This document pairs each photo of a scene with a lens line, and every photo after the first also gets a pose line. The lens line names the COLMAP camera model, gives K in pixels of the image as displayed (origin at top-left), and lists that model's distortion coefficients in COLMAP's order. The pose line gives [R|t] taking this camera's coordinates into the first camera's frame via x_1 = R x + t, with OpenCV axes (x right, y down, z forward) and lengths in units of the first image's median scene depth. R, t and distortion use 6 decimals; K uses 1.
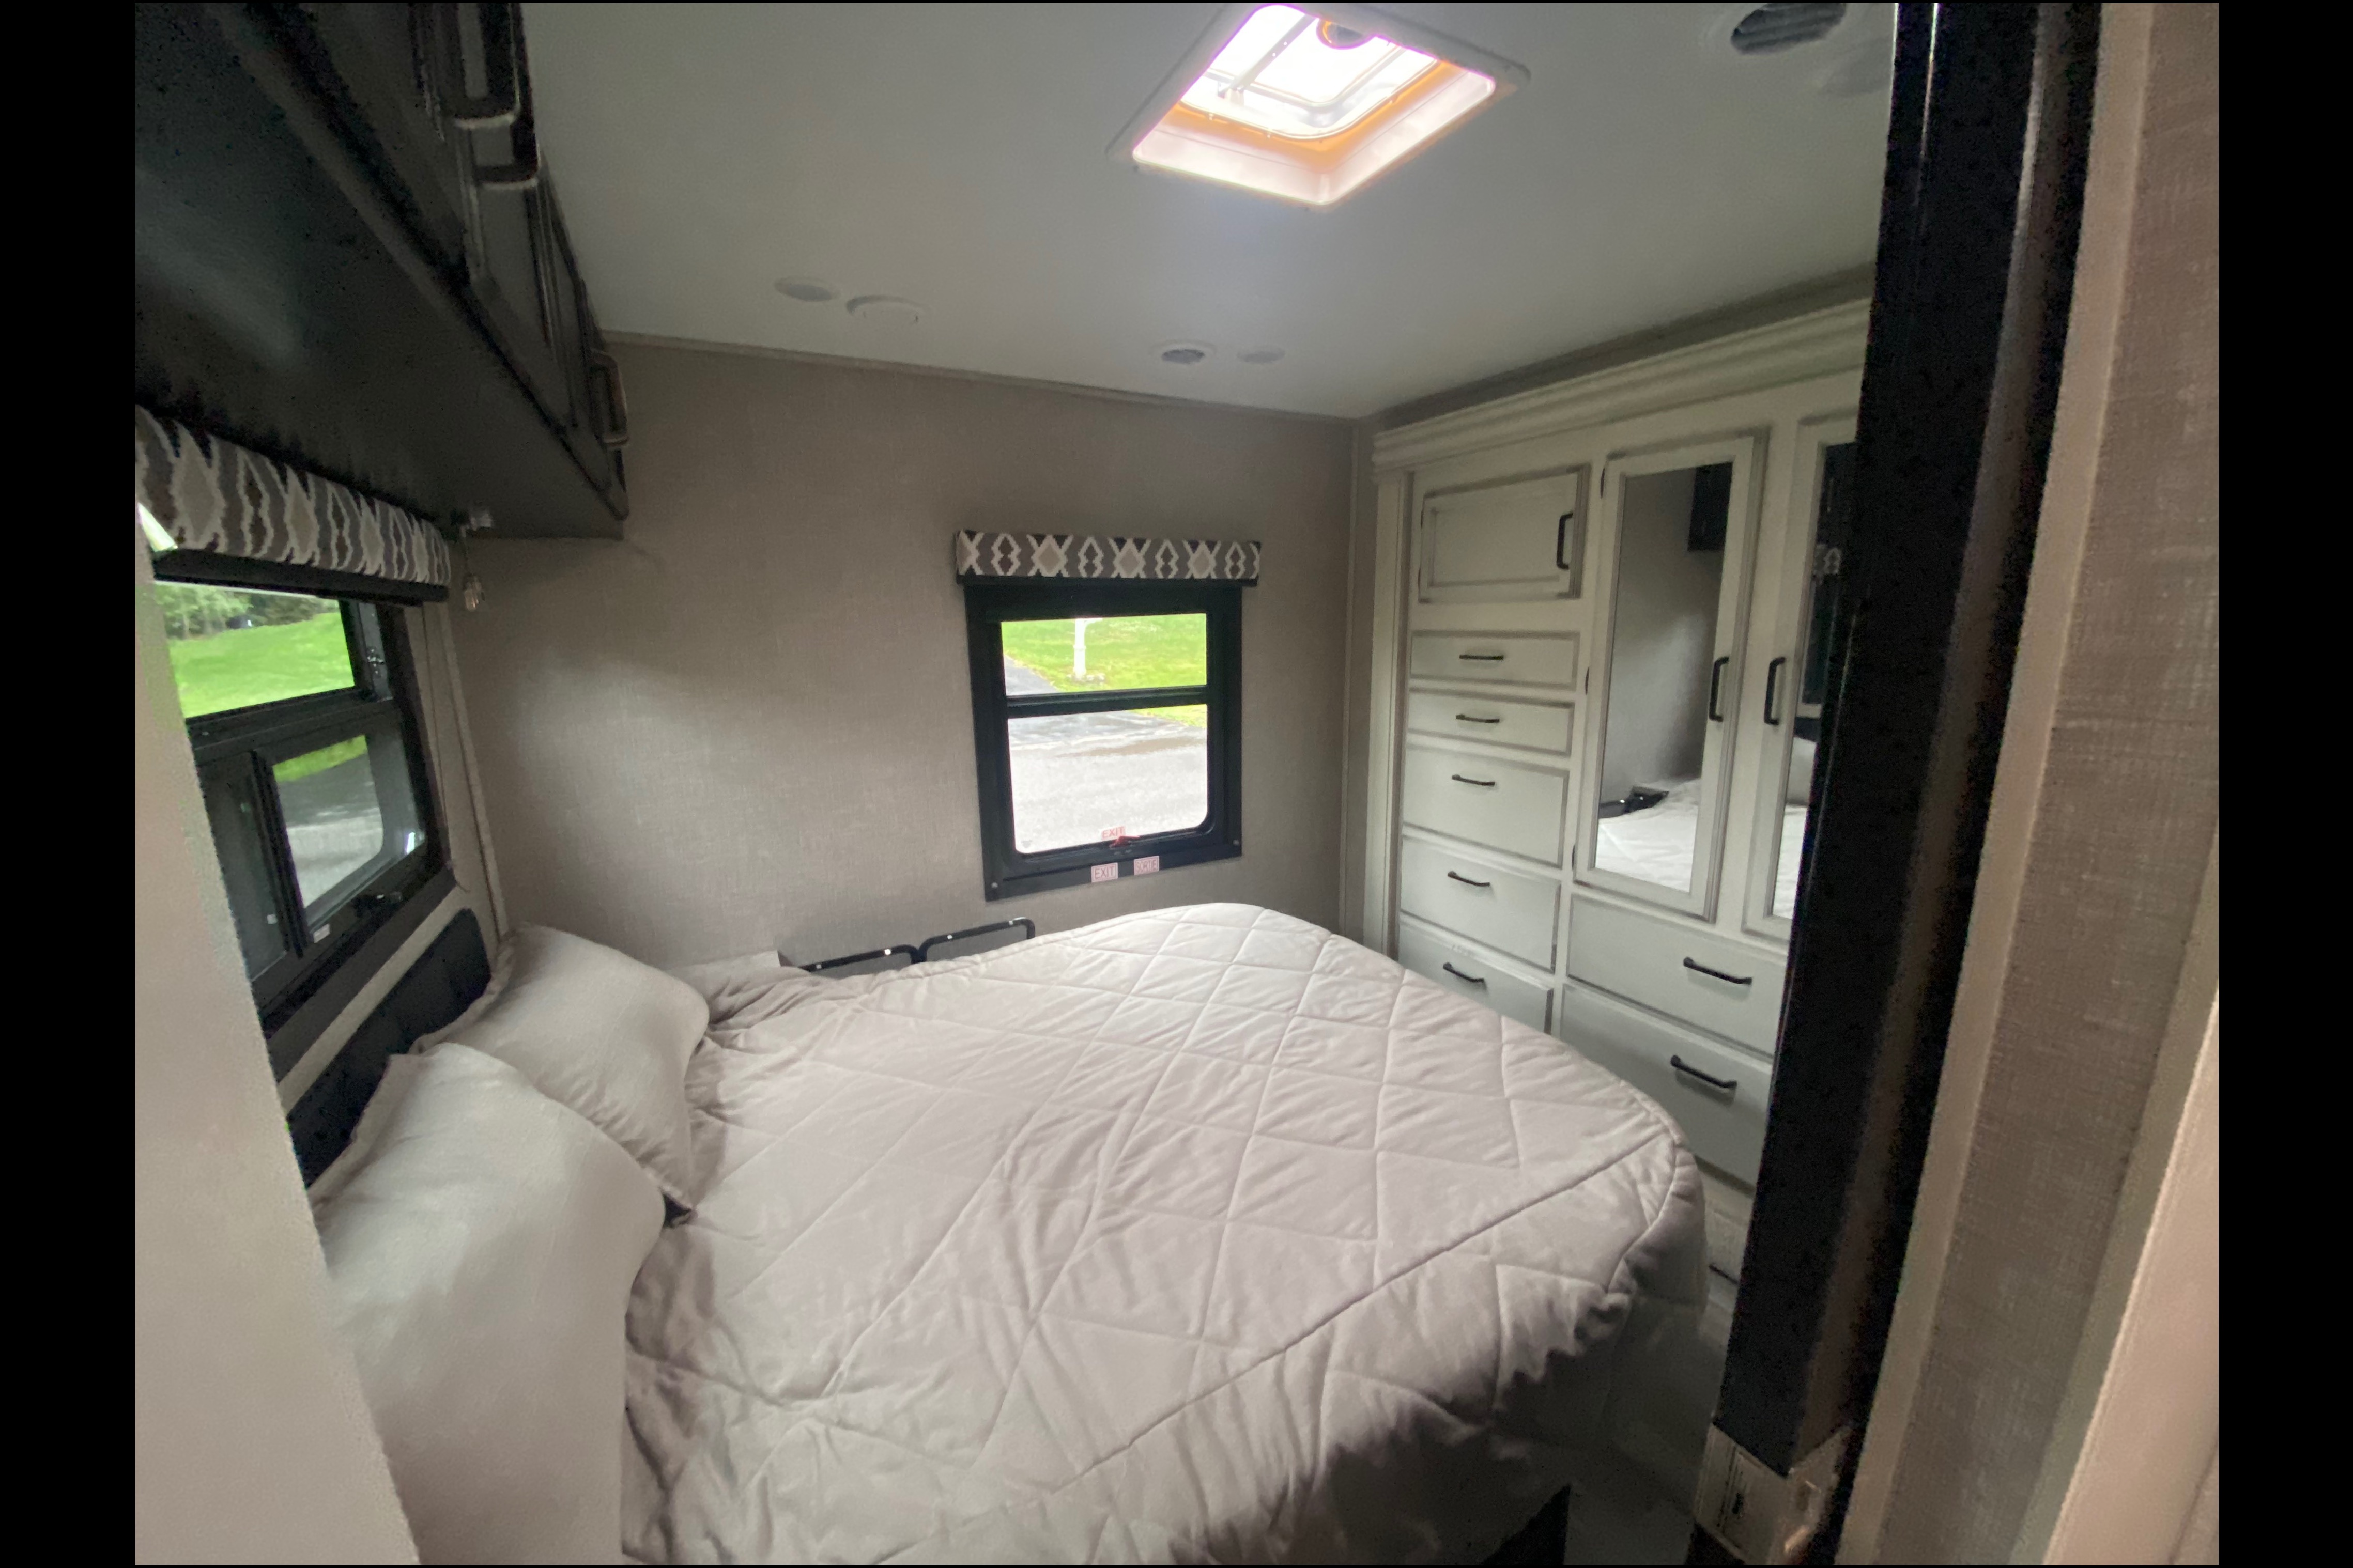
lens RADIAL K [[846.7, 0, 1136.9], [0, 846.7, 791.8], [0, 0, 1]] dist [0.016701, -0.024755]
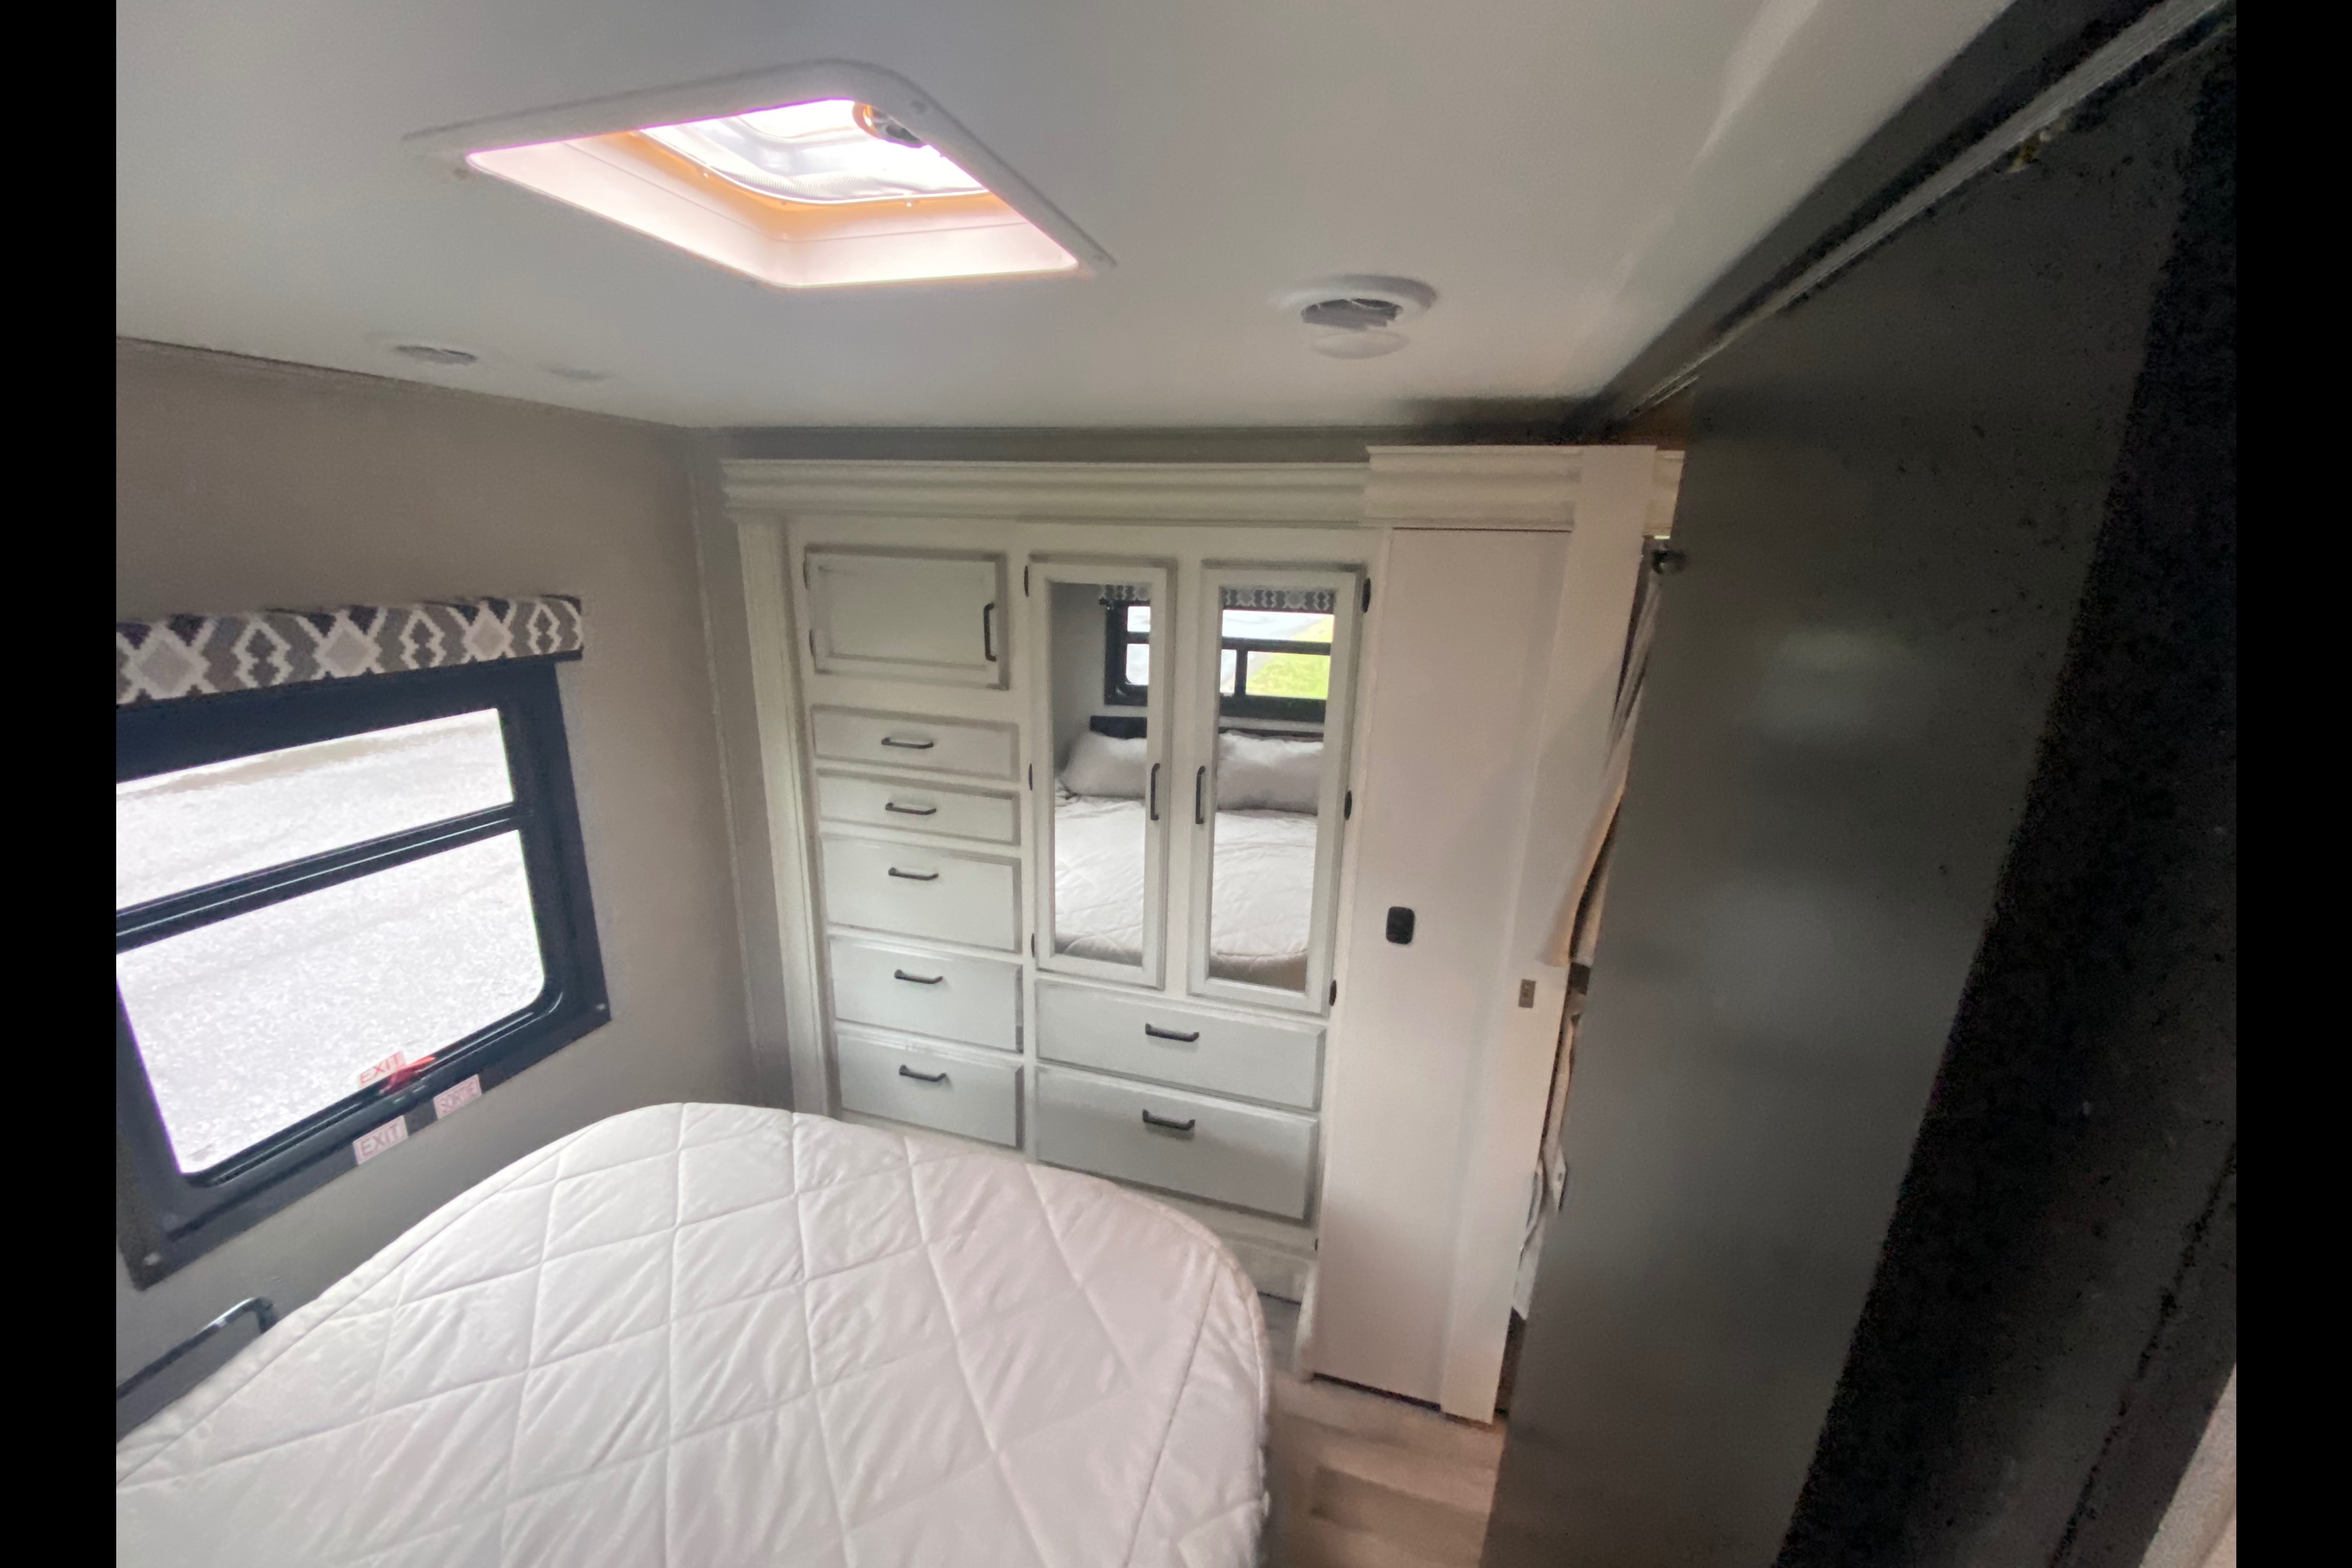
lens RADIAL K [[878.2, 0, 1176.0], [0, 878.2, 784.0], [0, 0, 1]] dist [0.034872, -0.028492]
pose [[0.677250, -0.153693, 0.719521, -0.075734], [0.104950, 0.988119, 0.112282, -0.187565], [-0.728229, -0.000530, 0.685333, 0.153869]]
